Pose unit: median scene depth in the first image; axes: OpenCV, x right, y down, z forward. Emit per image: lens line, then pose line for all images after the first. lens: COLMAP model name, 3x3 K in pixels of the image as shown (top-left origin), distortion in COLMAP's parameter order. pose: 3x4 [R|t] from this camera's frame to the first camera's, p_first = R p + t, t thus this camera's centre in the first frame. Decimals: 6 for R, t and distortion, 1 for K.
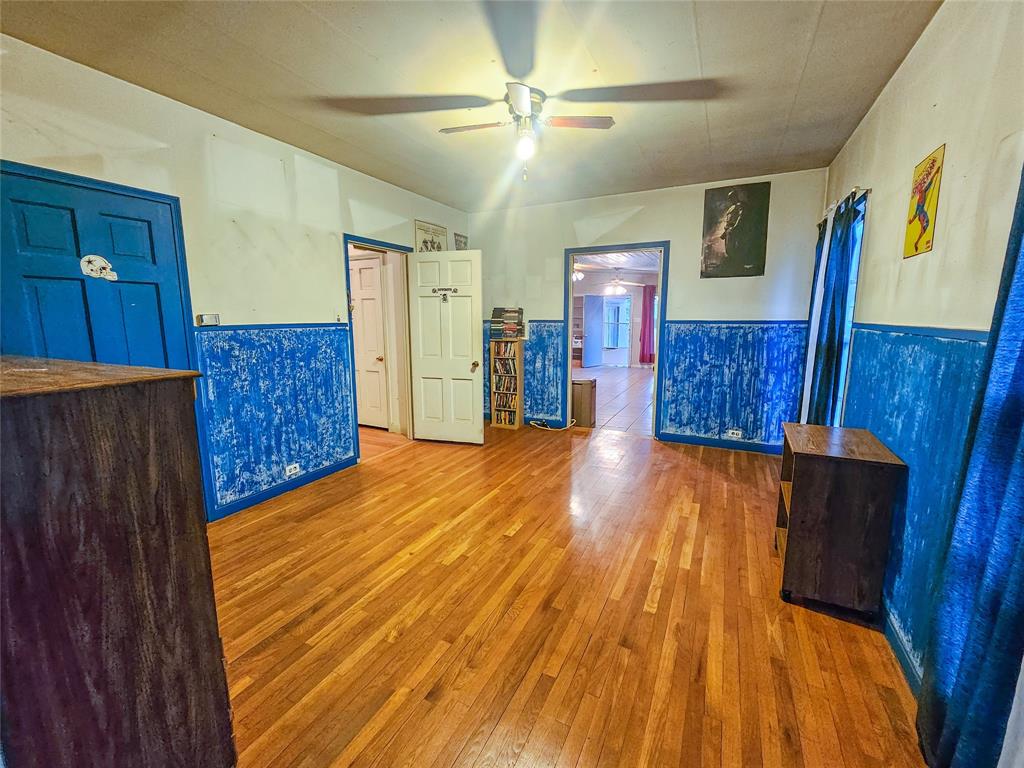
lens RADIAL K [[428.2, 0, 514.1], [0, 428.2, 380.7], [0, 0, 1]] dist [-0.000378, -0.000145]
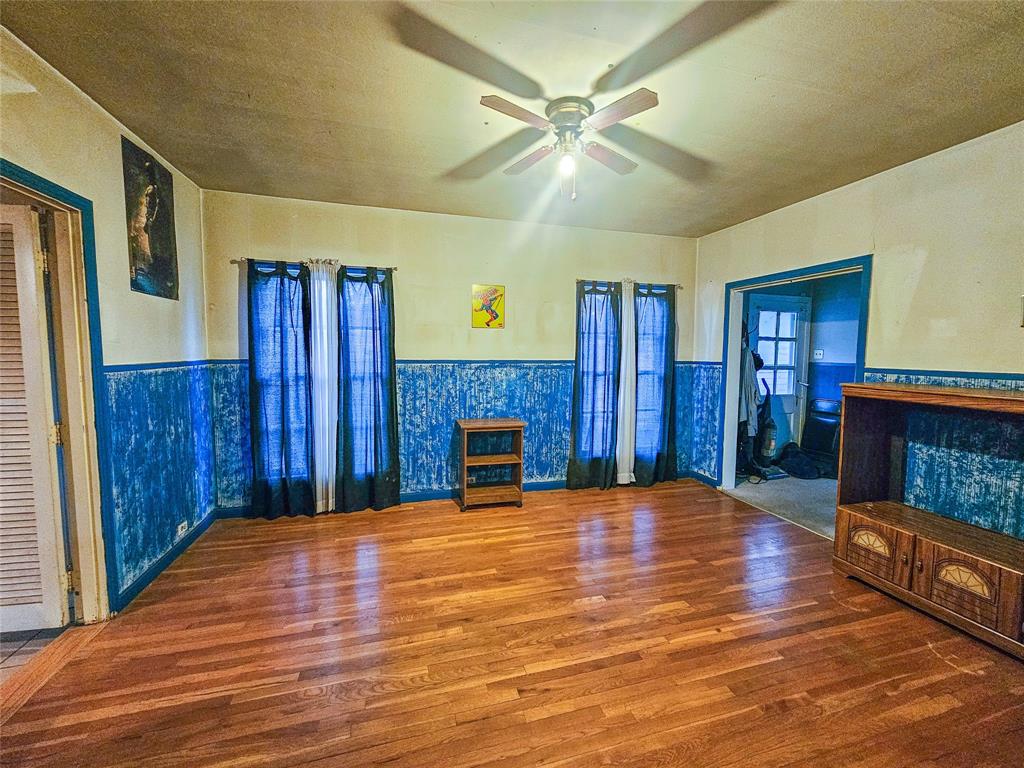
lens RADIAL K [[422.2, 0, 518.4], [0, 422.2, 383.1], [0, 0, 1]] dist [-0.001615, -0.000264]
pose [[-0.684752, -0.057753, 0.726485, -0.424972], [0.103887, 0.978939, 0.175741, -0.216449], [-0.721334, 0.195811, -0.664331, 1.348921]]
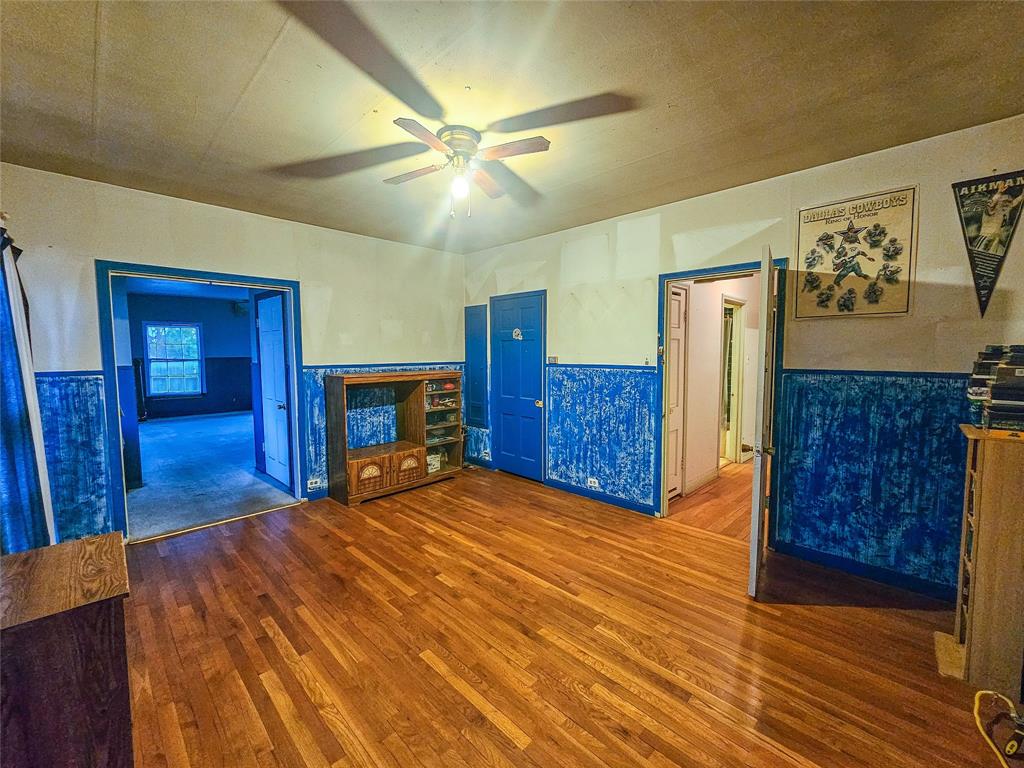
lens RADIAL K [[421.2, 0, 515.3], [0, 421.2, 381.3], [0, 0, 1]] dist [0.000152, 0.000457]
pose [[-0.307023, 0.072951, -0.948902, 0.702357], [-0.139315, 0.982872, 0.120639, -0.199964], [0.941450, 0.169235, -0.291601, 1.142951]]
